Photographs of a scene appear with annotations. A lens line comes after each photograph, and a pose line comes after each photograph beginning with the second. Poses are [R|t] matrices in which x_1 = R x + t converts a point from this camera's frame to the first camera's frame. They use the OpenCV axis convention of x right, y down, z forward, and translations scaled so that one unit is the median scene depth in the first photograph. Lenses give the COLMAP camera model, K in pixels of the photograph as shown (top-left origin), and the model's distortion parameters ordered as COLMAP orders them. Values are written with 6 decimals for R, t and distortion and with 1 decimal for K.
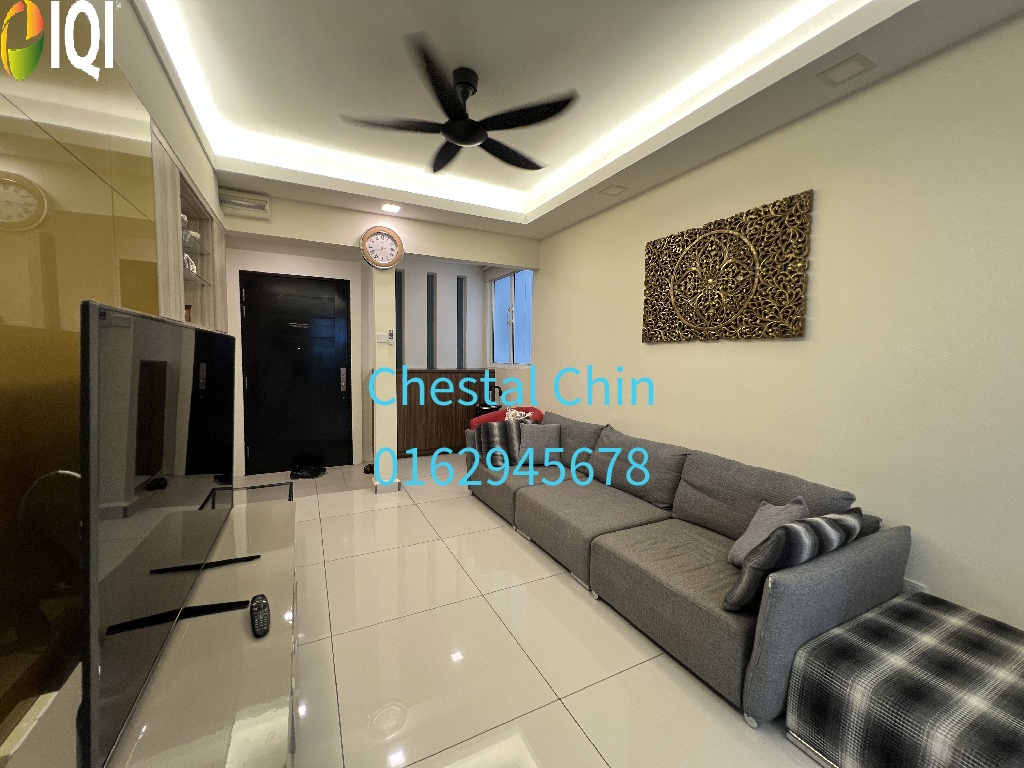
lens RADIAL K [[411.4, 0, 515.1], [0, 411.4, 378.3], [0, 0, 1]] dist [-0.000820, 0.000079]
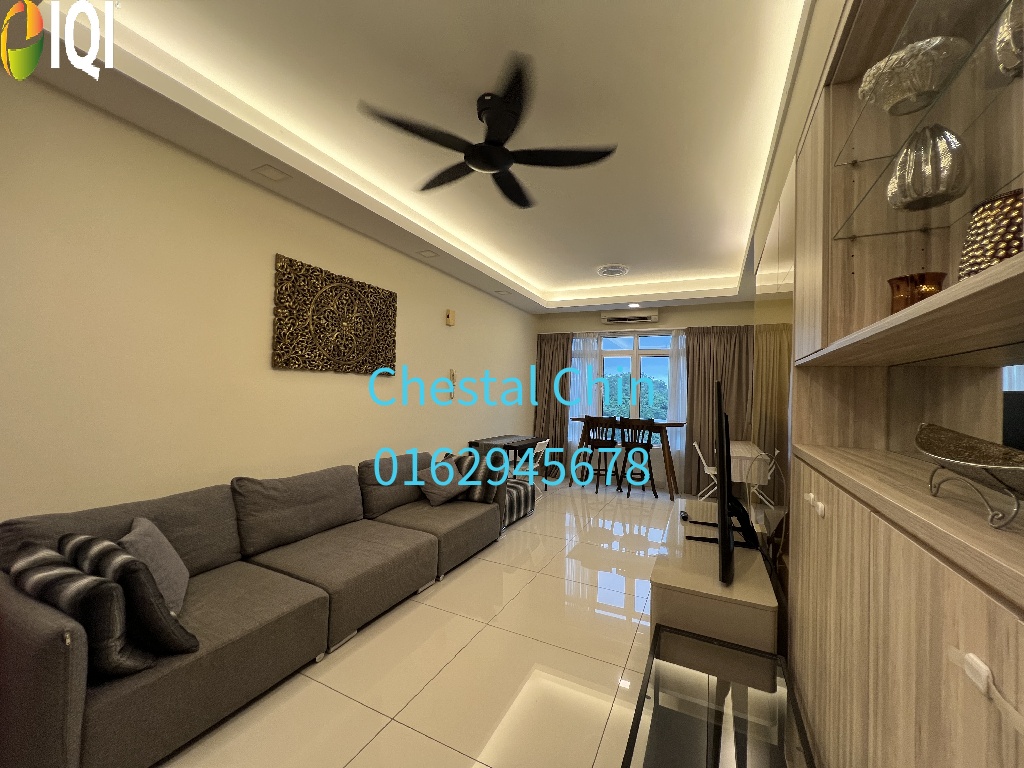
lens RADIAL K [[411.4, 0, 515.1], [0, 411.4, 378.3], [0, 0, 1]] dist [-0.000820, 0.000079]
pose [[-0.603654, -0.002968, 0.797241, -0.815063], [0.006325, 0.999944, 0.008512, -0.083071], [-0.797222, 0.010181, -0.603601, 1.348221]]
